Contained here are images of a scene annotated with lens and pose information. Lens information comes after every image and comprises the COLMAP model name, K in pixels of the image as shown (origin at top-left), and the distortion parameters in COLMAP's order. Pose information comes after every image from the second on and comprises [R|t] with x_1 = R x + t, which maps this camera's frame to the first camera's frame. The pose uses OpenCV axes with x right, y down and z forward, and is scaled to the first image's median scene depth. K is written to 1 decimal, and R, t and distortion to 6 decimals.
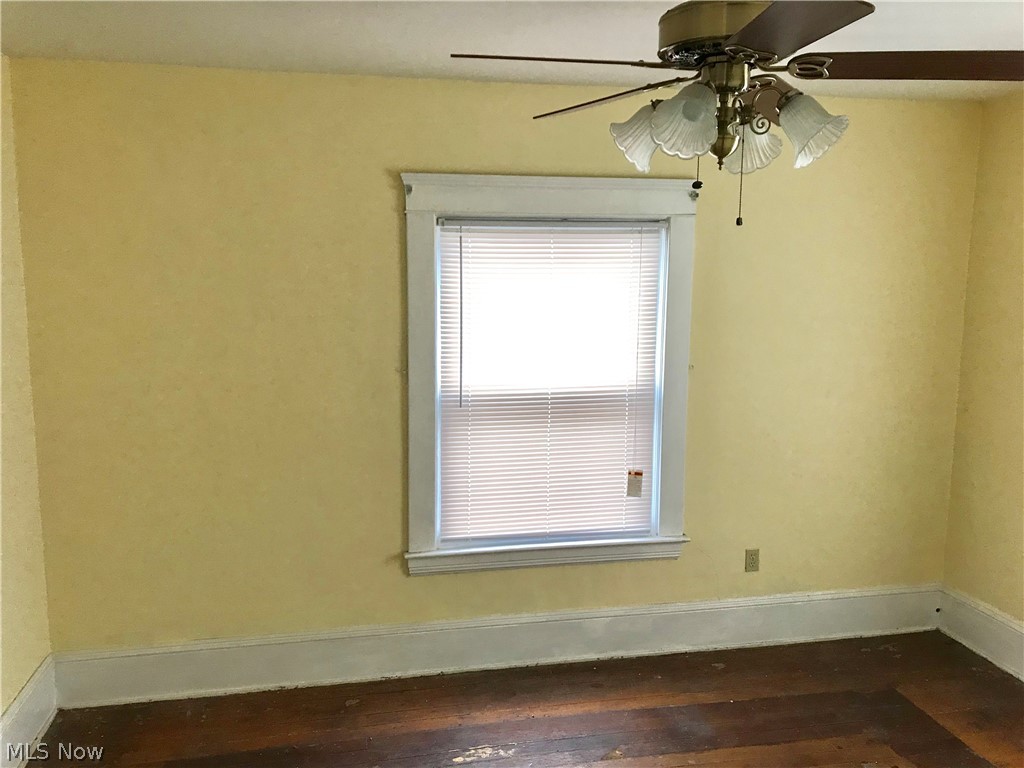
lens RADIAL K [[841.0, 0, 512.9], [0, 841.0, 376.8], [0, 0, 1]] dist [0.043960, -0.057844]
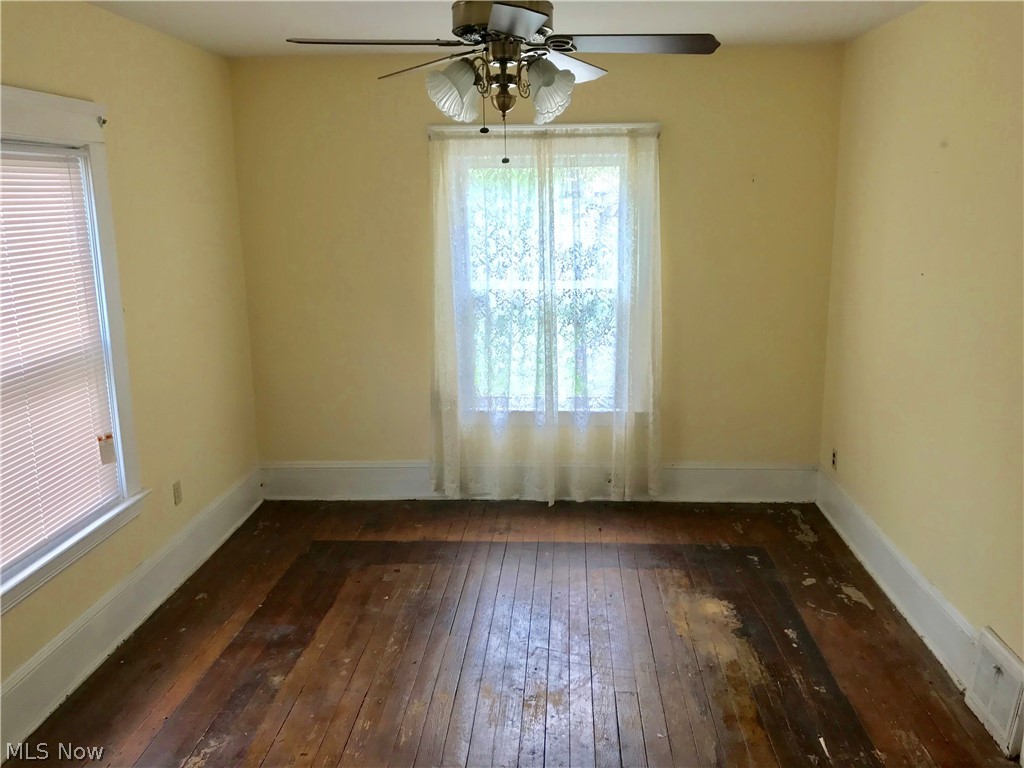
lens RADIAL K [[841.0, 0, 512.9], [0, 841.0, 376.8], [0, 0, 1]] dist [0.043960, -0.057844]
pose [[0.256202, -0.210291, 0.943471, -0.591360], [0.144105, 0.973451, 0.177841, -0.045452], [-0.955821, 0.090395, 0.279704, 0.345608]]
